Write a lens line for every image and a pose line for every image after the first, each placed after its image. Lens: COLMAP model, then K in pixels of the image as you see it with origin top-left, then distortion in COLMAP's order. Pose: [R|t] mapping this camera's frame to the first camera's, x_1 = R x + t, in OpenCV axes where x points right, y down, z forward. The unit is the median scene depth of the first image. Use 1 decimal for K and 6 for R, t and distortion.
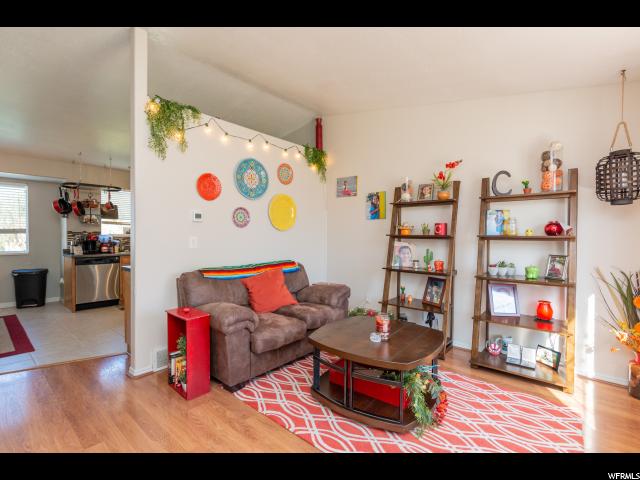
lens RADIAL K [[304.0, 0, 318.6], [0, 304.0, 240.9], [0, 0, 1]] dist [-0.005890, 0.001005]
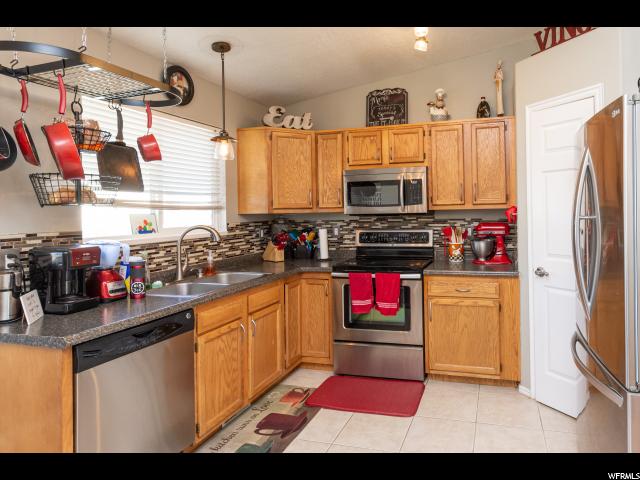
lens RADIAL K [[385.7, 0, 403.0], [0, 385.7, 211.5], [0, 0, 1]] dist [-0.002284, -0.000931]
pose [[0.894939, -0.021237, 0.445682, -0.641360], [0.032560, 0.999312, -0.017764, -0.036409], [-0.444998, 0.030409, 0.895015, 0.541032]]
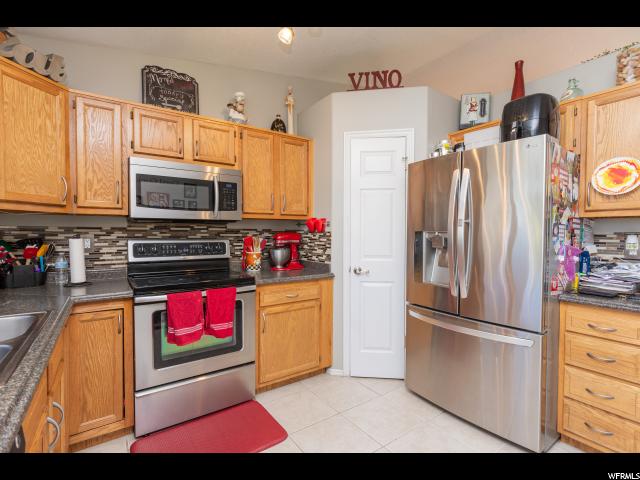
lens RADIAL K [[304.0, 0, 319.2], [0, 304.0, 242.0], [0, 0, 1]] dist [-0.005890, 0.001005]
pose [[0.257663, -0.031812, 0.965711, -0.745384], [0.023029, 0.999376, 0.026776, -0.020543], [-0.965960, 0.015340, 0.258235, 0.857680]]
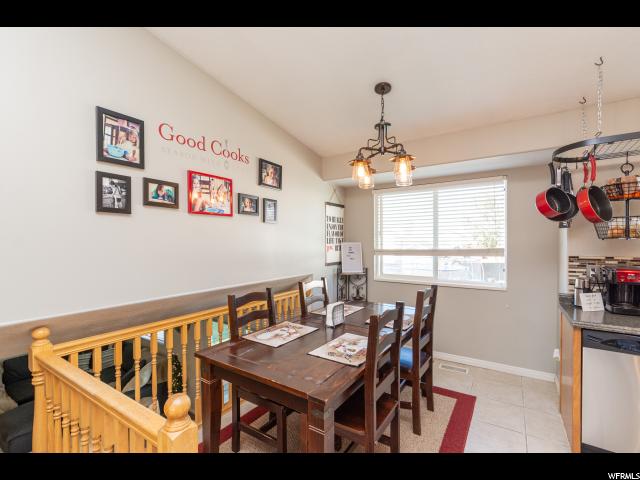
lens RADIAL K [[290.1, 0, 319.9], [0, 290.1, 240.2], [0, 0, 1]] dist [-0.004655, 0.000086]
pose [[0.127199, -0.006133, -0.991858, -0.430425], [-0.019097, 0.999780, -0.008631, -0.045753], [0.991693, 0.020039, 0.127054, 0.556024]]
